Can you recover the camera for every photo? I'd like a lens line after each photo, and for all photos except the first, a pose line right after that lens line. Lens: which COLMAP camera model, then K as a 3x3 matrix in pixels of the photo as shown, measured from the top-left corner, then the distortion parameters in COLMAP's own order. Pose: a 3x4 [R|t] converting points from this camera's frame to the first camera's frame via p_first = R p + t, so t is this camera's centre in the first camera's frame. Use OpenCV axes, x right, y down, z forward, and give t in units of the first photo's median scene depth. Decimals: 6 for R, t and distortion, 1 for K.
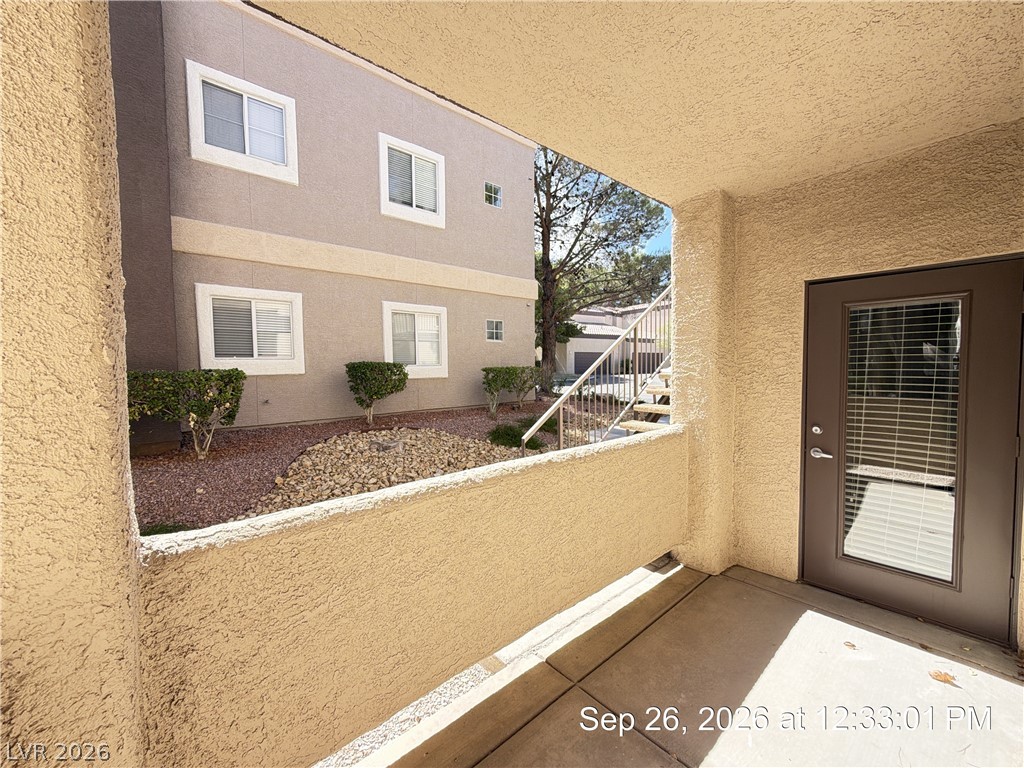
lens RADIAL K [[407.4, 0, 513.2], [0, 407.4, 383.4], [0, 0, 1]] dist [0.000618, -0.000013]
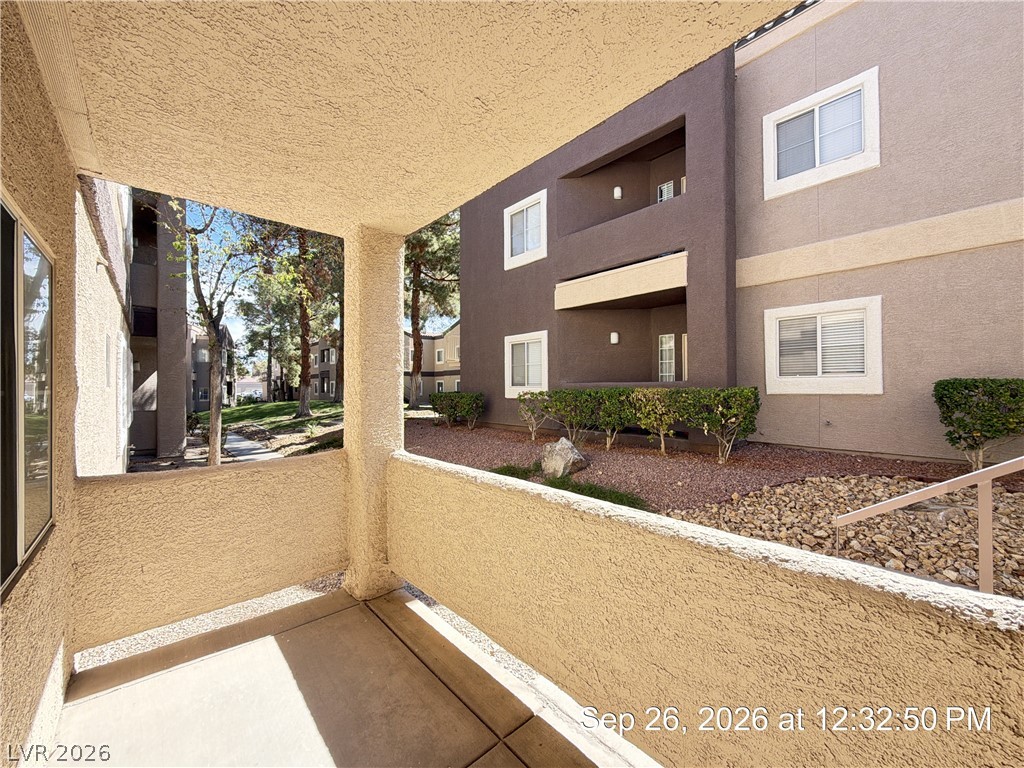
lens RADIAL K [[407.4, 0, 513.2], [0, 407.4, 383.4], [0, 0, 1]] dist [0.000618, -0.000013]
pose [[0.016145, 0.003353, -0.999864, 0.327540], [-0.042782, 0.999081, 0.002659, -0.018608], [0.998954, 0.042733, 0.016273, 0.302451]]
